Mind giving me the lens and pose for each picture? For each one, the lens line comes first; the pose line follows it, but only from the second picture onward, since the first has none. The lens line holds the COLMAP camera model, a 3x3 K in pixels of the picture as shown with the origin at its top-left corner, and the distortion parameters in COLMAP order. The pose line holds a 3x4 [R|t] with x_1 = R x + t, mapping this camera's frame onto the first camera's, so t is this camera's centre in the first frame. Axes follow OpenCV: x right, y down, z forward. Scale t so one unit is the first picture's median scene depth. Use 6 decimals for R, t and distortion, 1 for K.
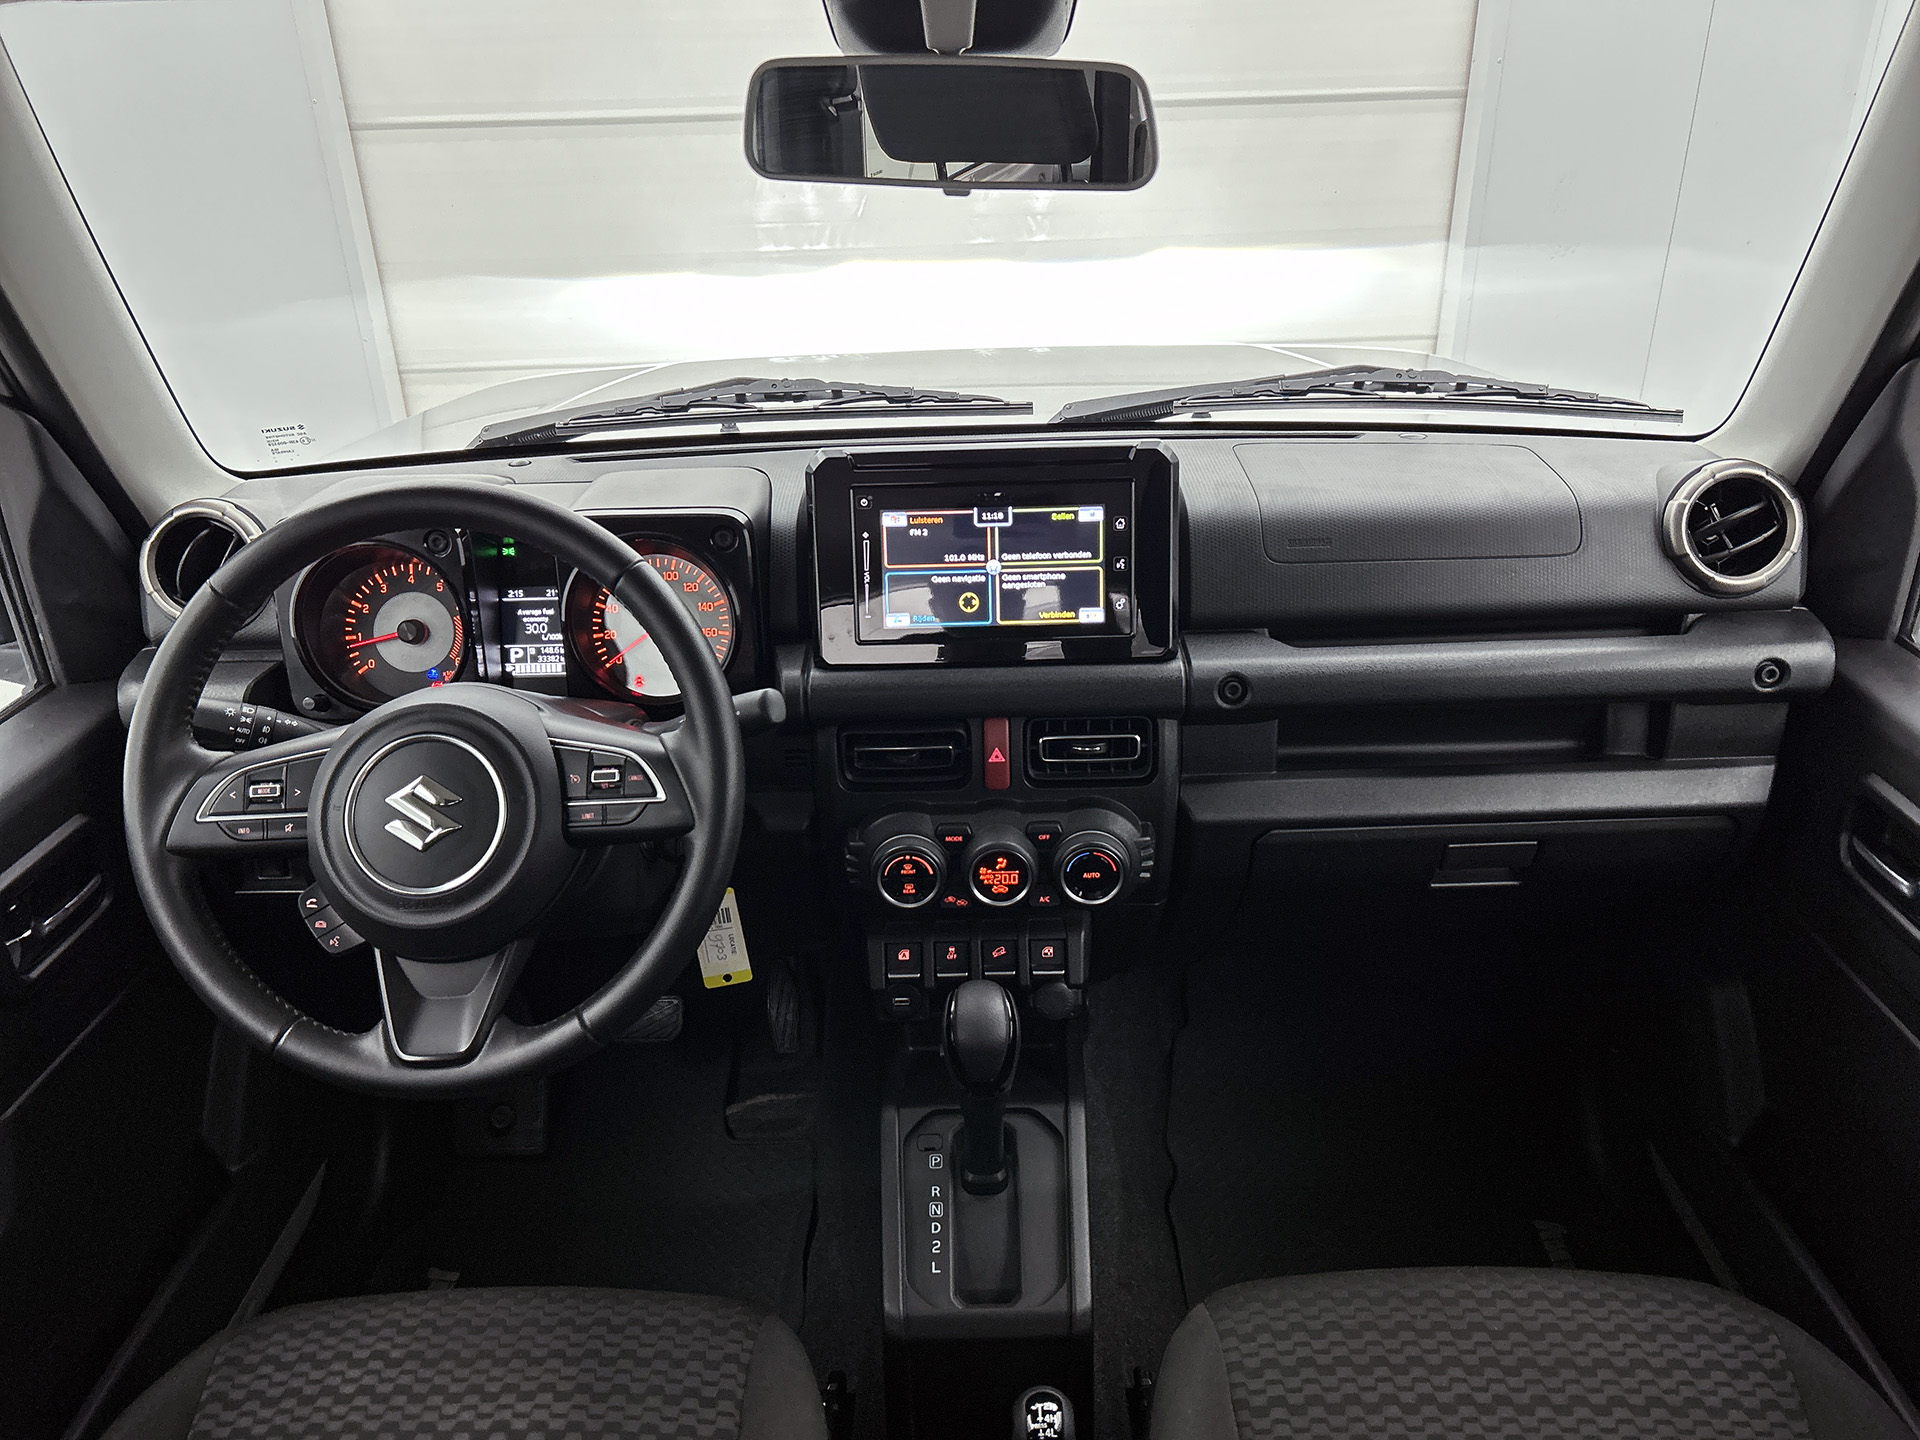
lens RADIAL K [[1388.0, 0, 957.6], [0, 1388.0, 738.1], [0, 0, 1]] dist [0.084571, -0.177271]
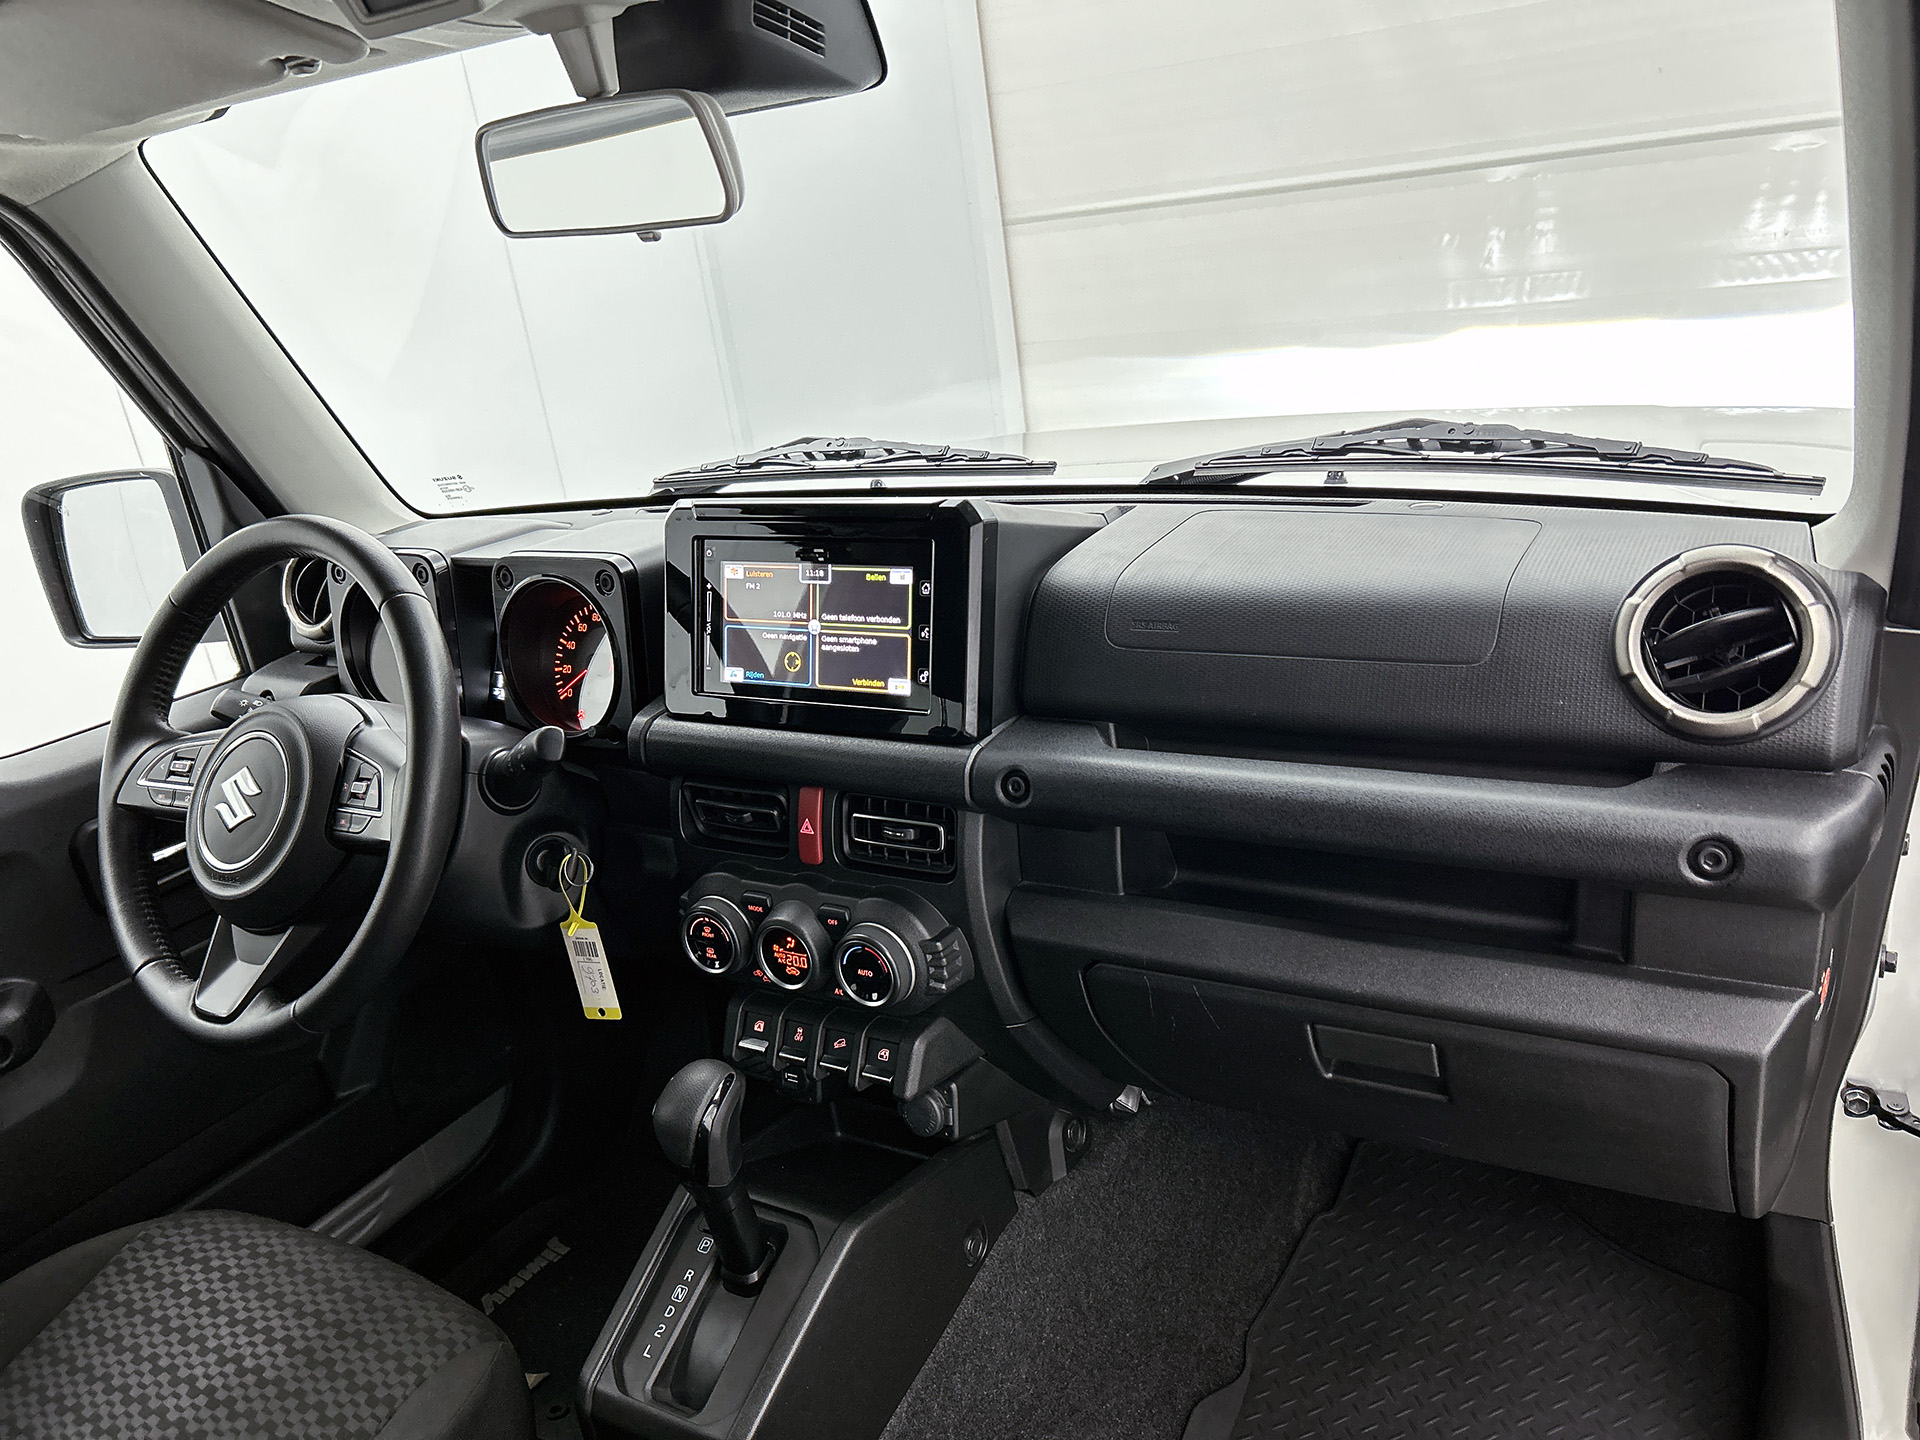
lens RADIAL K [[1401.1, 0, 960.0], [0, 1401.1, 720.0], [0, 0, 1]] dist [0.073015, -0.152591]
pose [[0.865272, 0.096944, -0.491840, 0.578114], [-0.130016, 0.990949, -0.033410, -0.041041], [0.484149, 0.092856, 0.870044, 0.223413]]
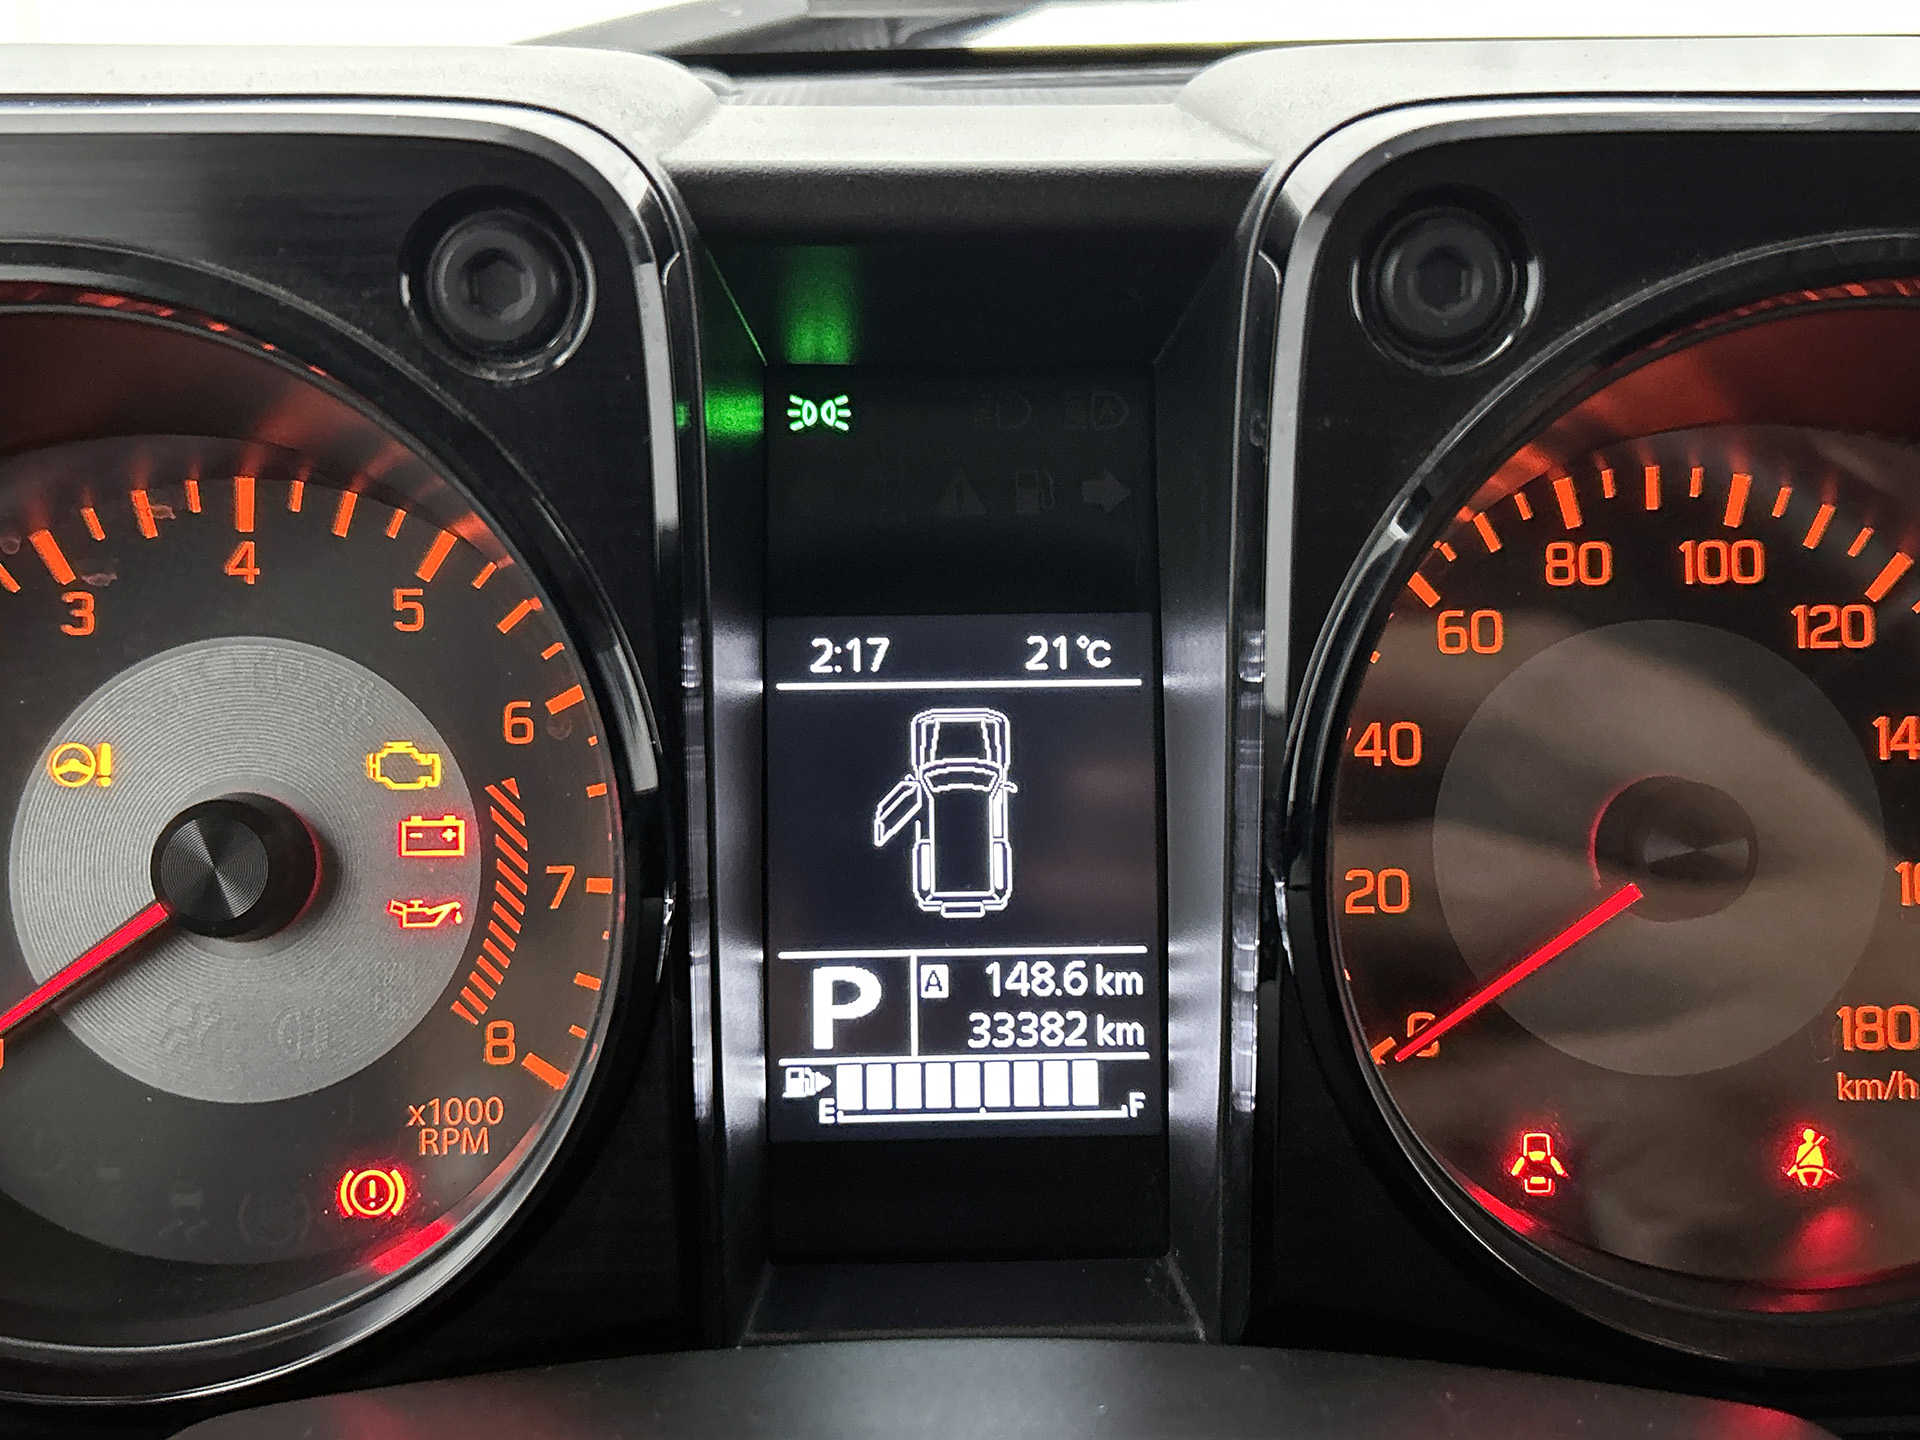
lens RADIAL K [[2222.6, 0, 980.7], [0, 2222.6, 717.8], [0, 0, 1]] dist [0.151409, -0.600350]
pose [[0.999190, 0.012177, 0.038356, -0.325800], [-0.007825, 0.993720, -0.111620, -0.067468], [-0.039475, 0.111229, 0.993010, 0.762619]]
